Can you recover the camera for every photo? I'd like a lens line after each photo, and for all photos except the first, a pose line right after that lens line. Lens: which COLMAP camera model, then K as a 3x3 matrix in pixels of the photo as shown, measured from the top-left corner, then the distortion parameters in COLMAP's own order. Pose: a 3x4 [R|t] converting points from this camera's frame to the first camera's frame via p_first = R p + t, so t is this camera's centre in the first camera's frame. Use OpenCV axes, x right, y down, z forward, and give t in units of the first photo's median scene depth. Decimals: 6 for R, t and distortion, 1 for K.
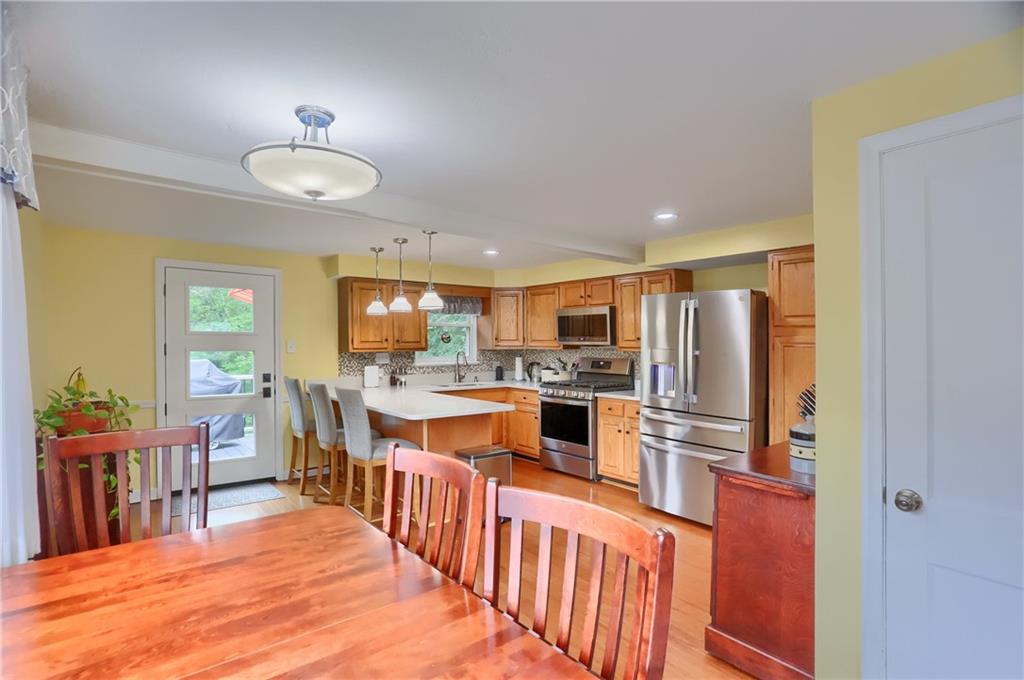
lens RADIAL K [[521.5, 0, 509.2], [0, 521.5, 349.8], [0, 0, 1]] dist [0.026530, 0.000246]
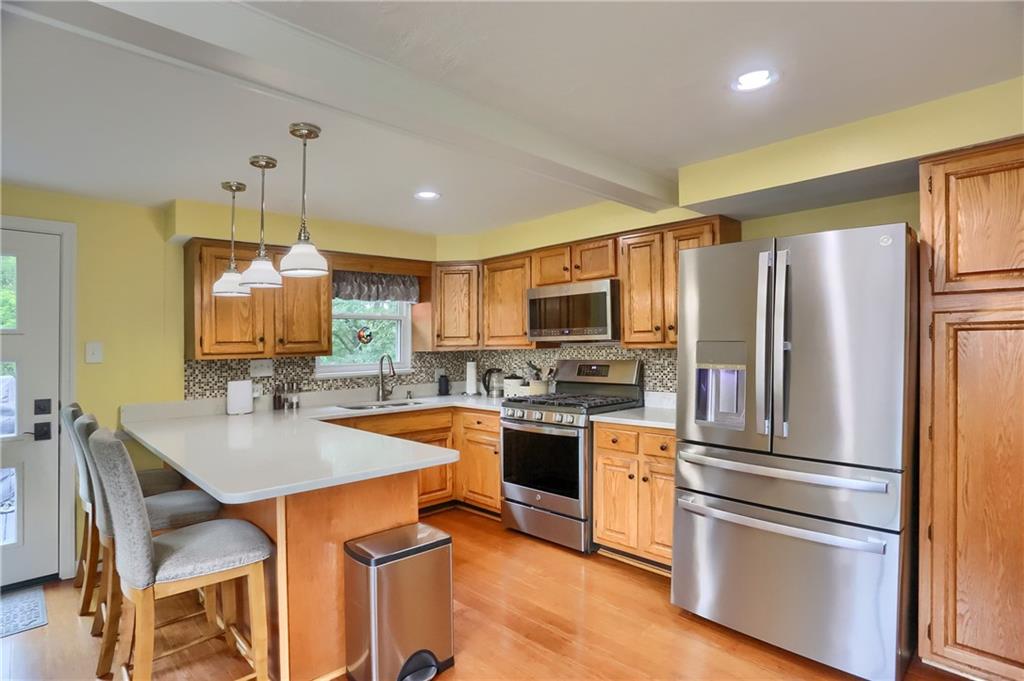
lens RADIAL K [[531.1, 0, 499.5], [0, 531.1, 342.7], [0, 0, 1]] dist [-0.000225, 0.020162]
pose [[0.997198, -0.019866, 0.072115, 0.006295], [0.021483, 0.999533, -0.021717, 0.005229], [-0.071650, 0.023206, 0.997160, 0.315600]]
